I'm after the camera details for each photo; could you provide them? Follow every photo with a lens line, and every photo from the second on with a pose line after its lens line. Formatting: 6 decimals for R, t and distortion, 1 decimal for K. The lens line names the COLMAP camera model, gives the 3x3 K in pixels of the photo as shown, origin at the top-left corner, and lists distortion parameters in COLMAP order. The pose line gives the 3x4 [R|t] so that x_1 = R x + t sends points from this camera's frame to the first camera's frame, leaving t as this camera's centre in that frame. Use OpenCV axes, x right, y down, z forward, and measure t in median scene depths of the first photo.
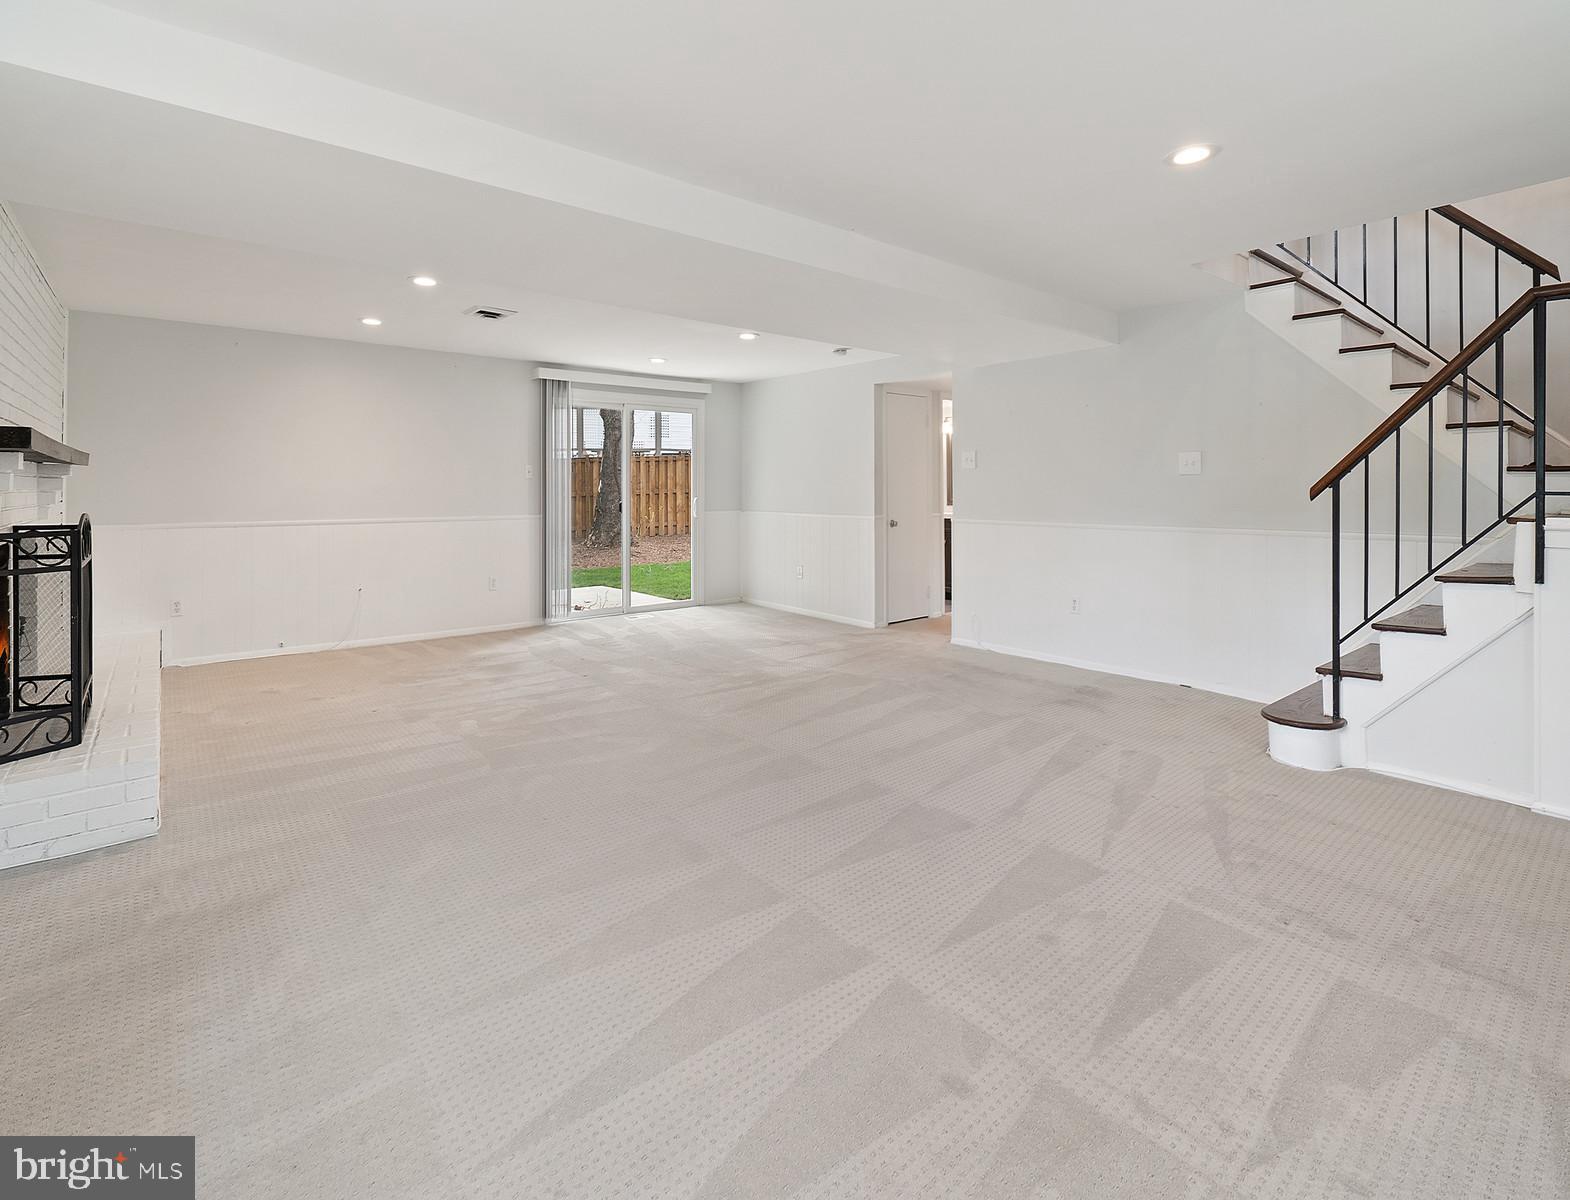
lens RADIAL K [[728.4, 0, 785.0], [0, 728.4, 600.0], [0, 0, 1]] dist [0.000019, 0.001785]
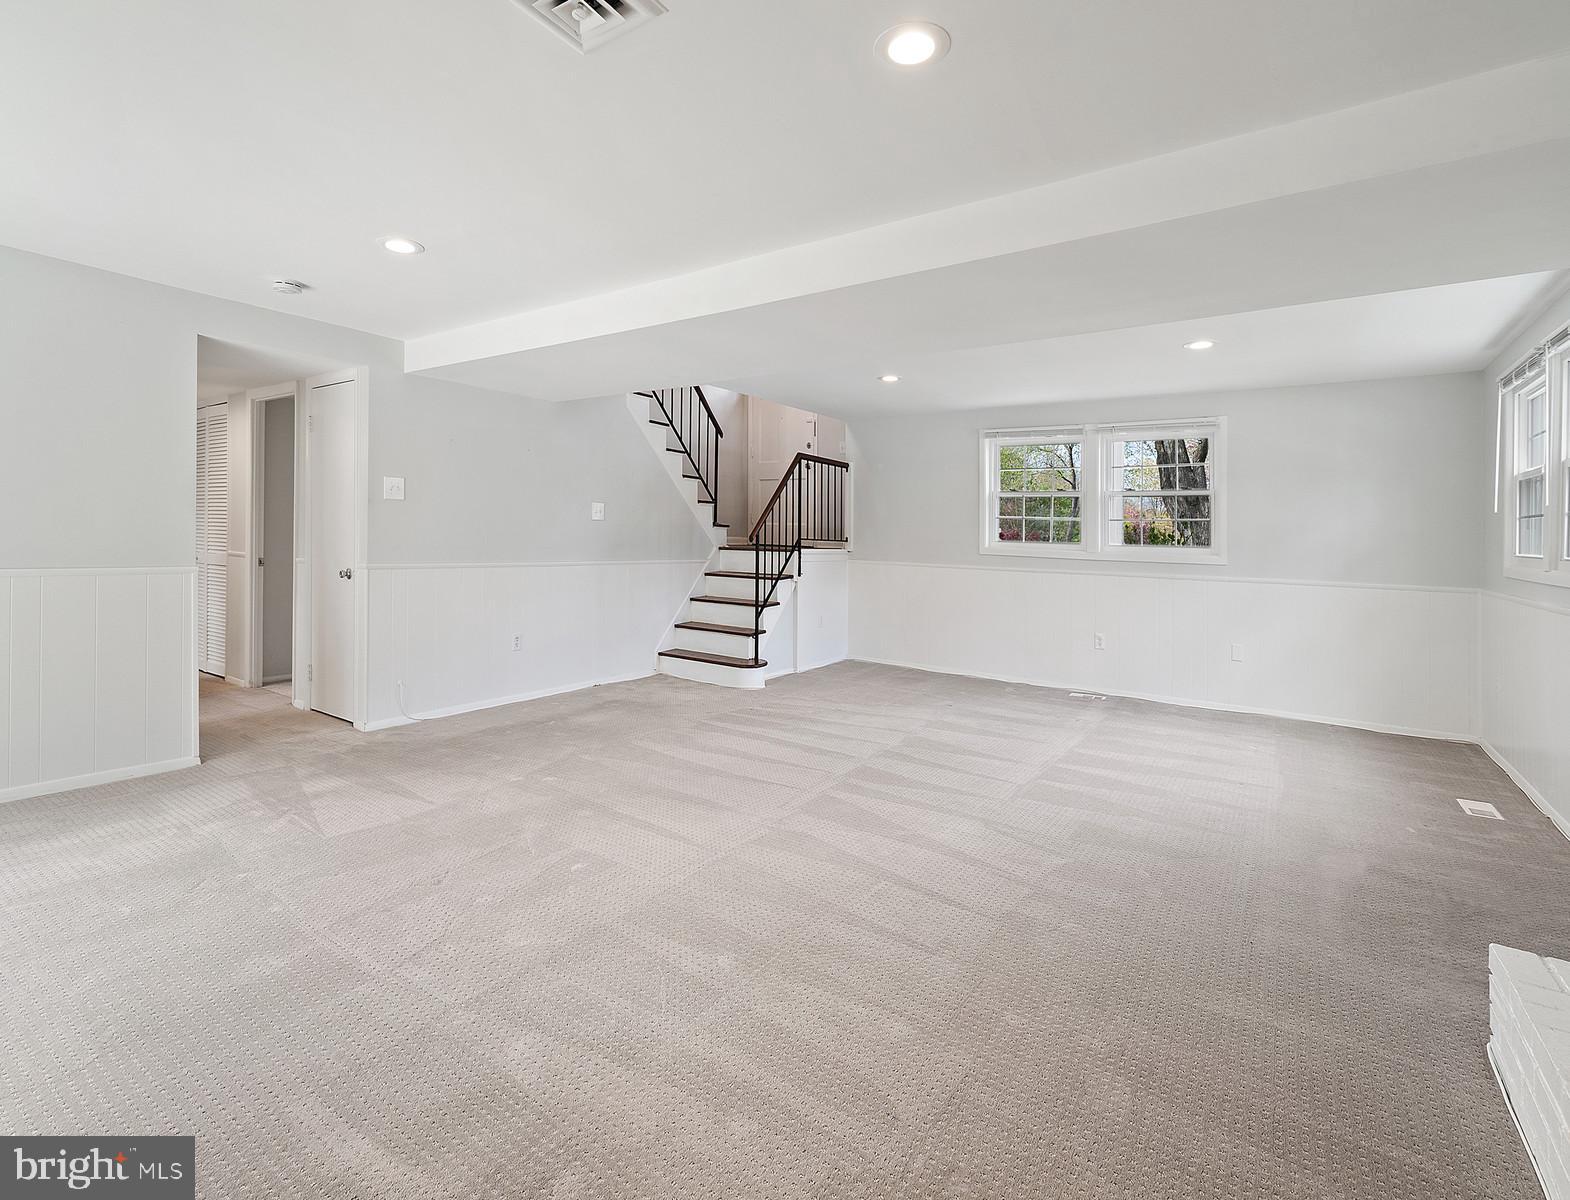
lens RADIAL K [[728.4, 0, 785.0], [0, 728.4, 600.0], [0, 0, 1]] dist [0.000019, 0.001785]
pose [[-0.298625, -0.090662, 0.950054, -1.039033], [0.115977, 0.984653, 0.130418, -0.221209], [-0.947297, 0.149130, -0.283528, 1.451659]]
